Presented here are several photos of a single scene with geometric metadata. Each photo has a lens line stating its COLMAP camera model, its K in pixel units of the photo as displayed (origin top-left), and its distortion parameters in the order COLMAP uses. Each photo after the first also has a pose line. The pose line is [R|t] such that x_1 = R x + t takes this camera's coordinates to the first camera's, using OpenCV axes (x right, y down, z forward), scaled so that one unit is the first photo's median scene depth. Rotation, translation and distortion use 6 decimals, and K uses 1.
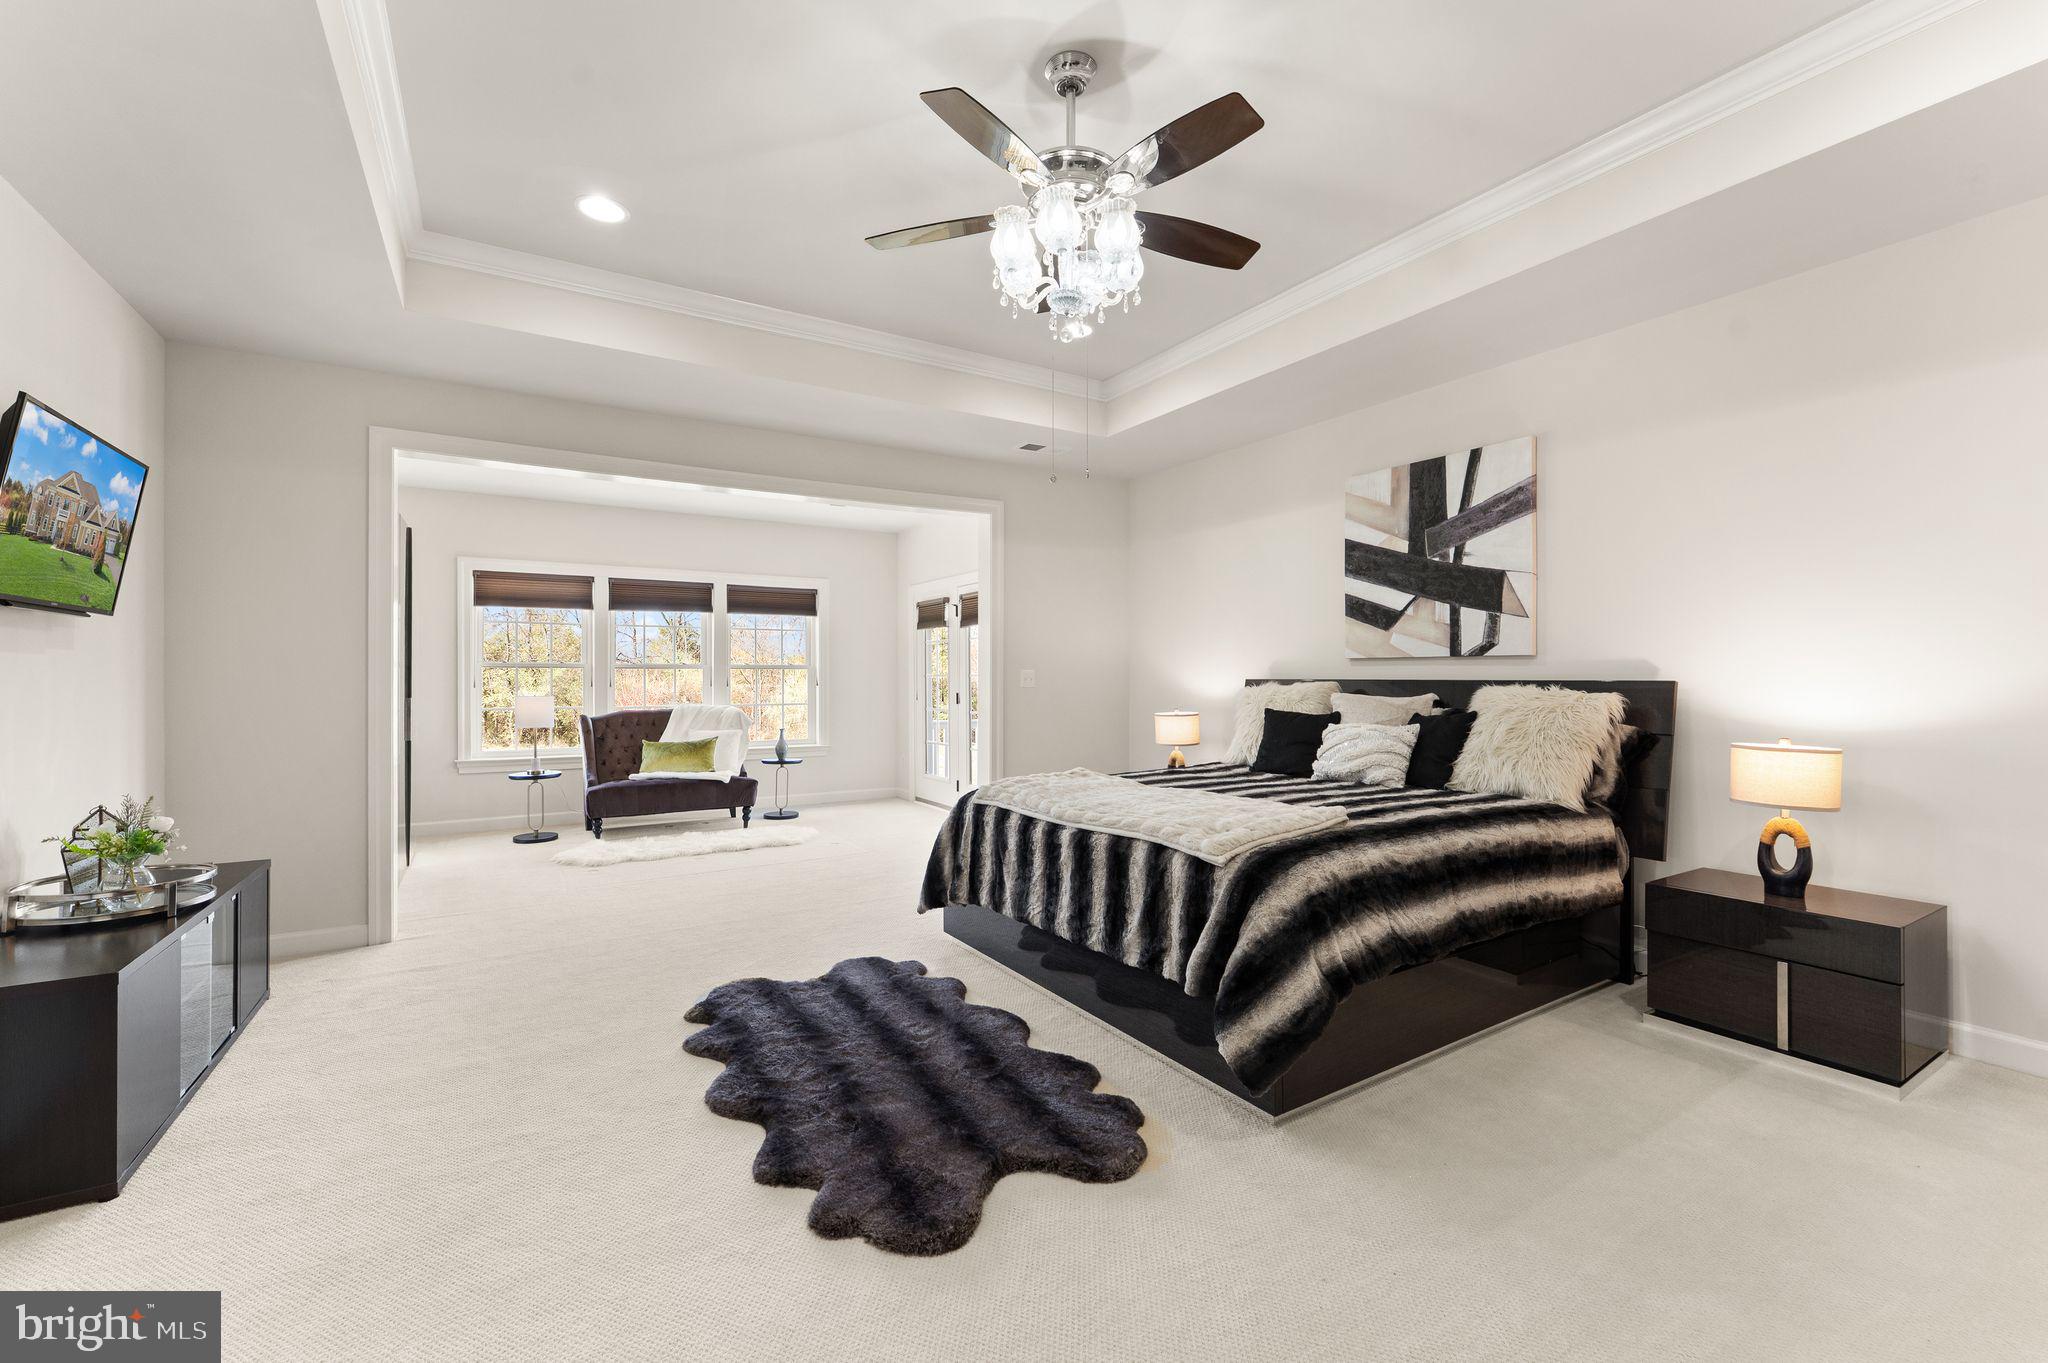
lens RADIAL K [[848.5, 0, 1010.3], [0, 848.5, 670.8], [0, 0, 1]] dist [0.001605, -0.000897]
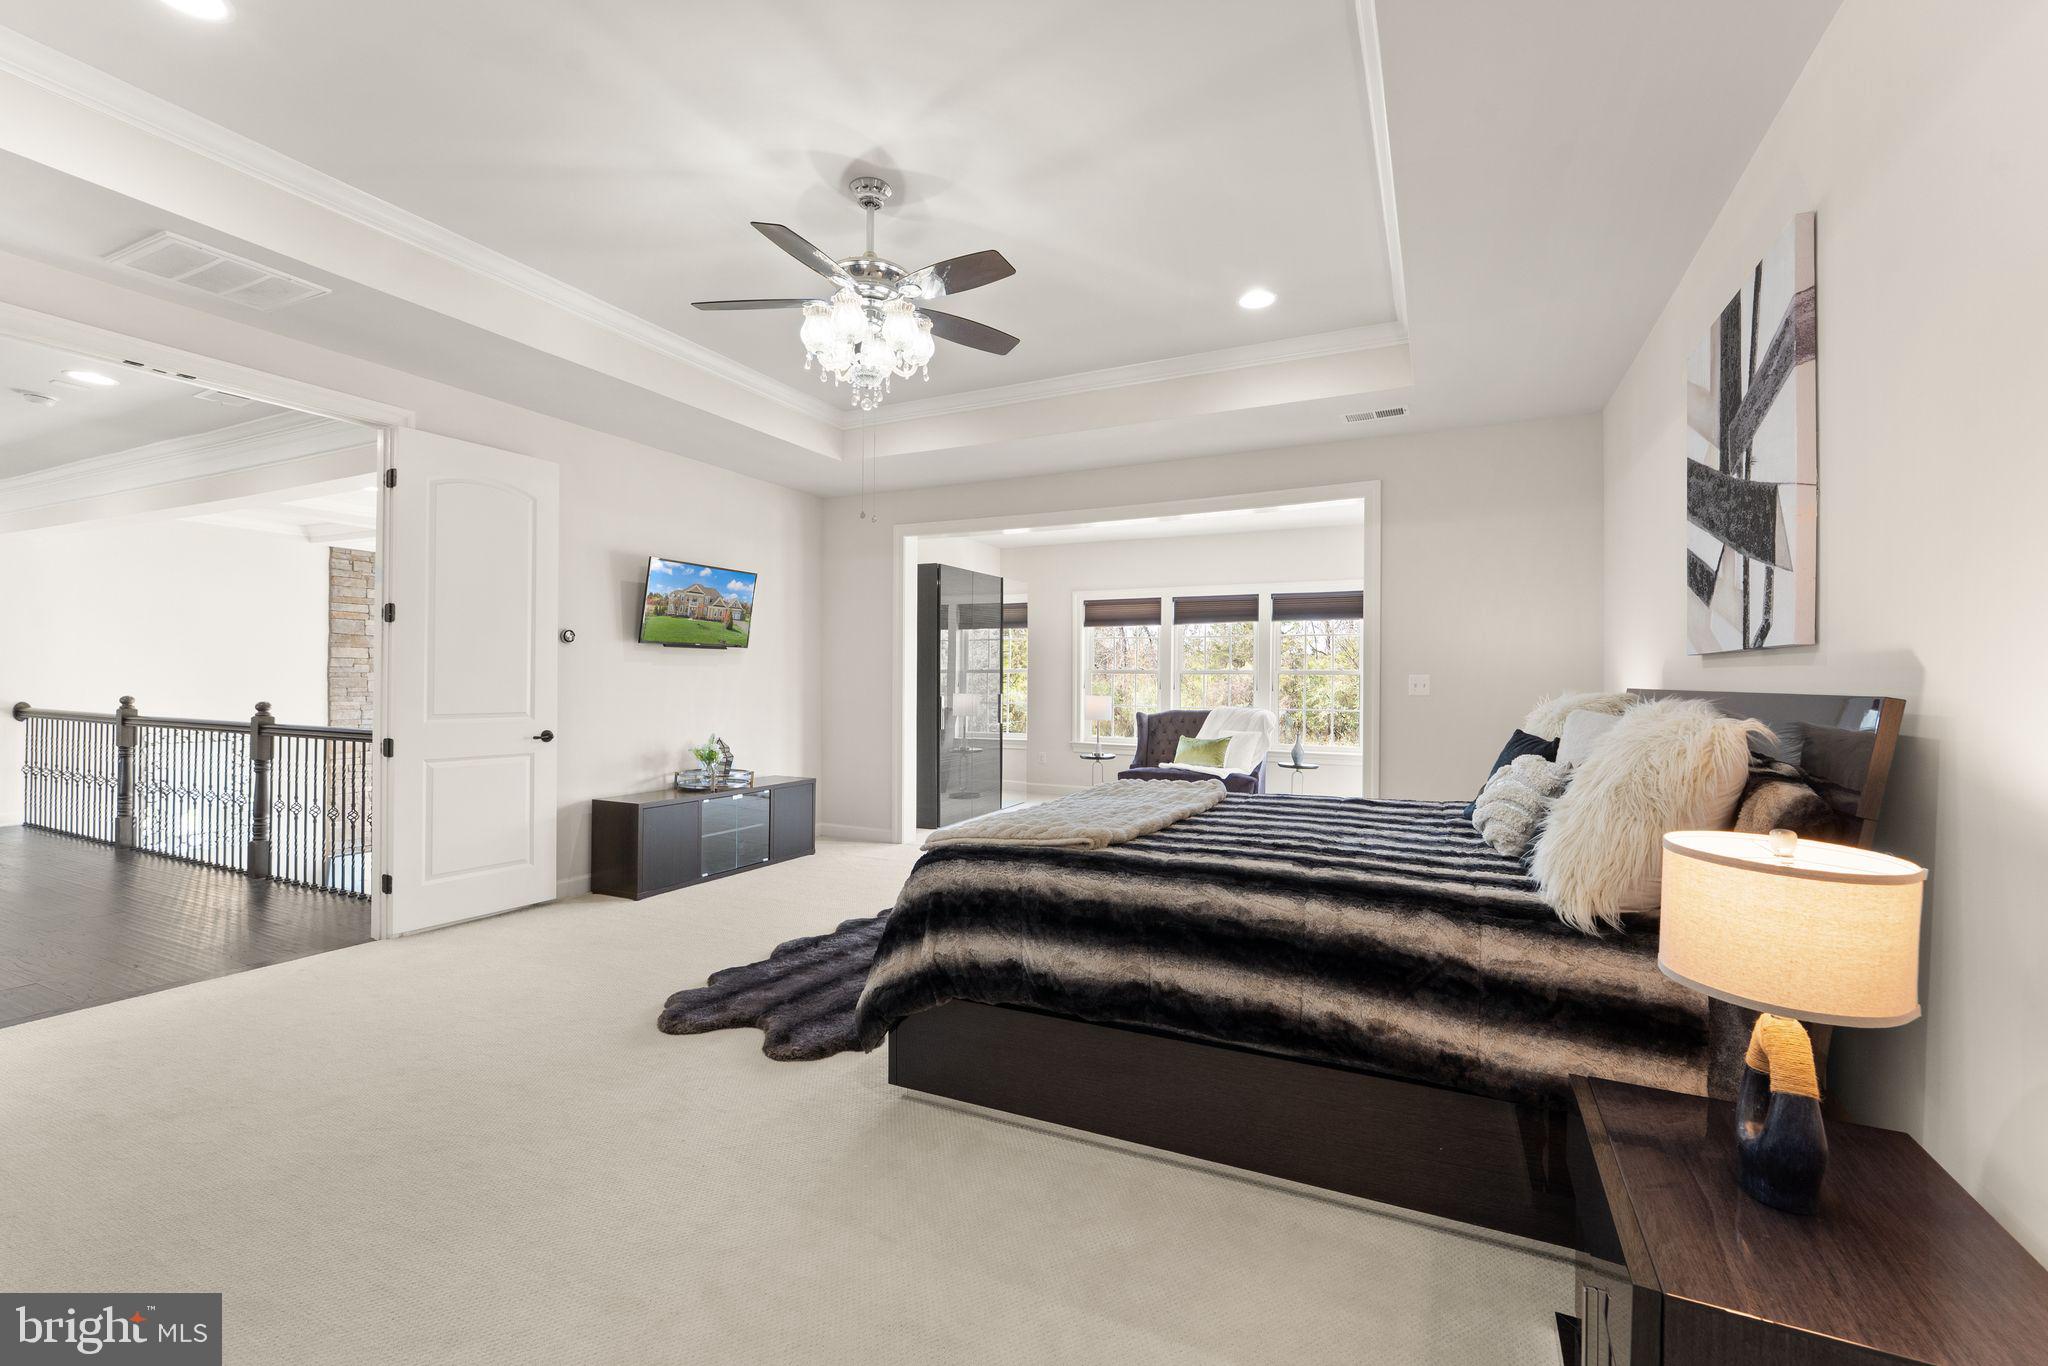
lens RADIAL K [[848.5, 0, 1009.2], [0, 848.5, 686.1], [0, 0, 1]] dist [0.001605, -0.000897]
pose [[0.542994, 0.010351, -0.839673, 0.444376], [-0.001370, 0.999934, 0.011440, 0.000731], [0.839735, -0.005062, 0.542972, 0.183298]]
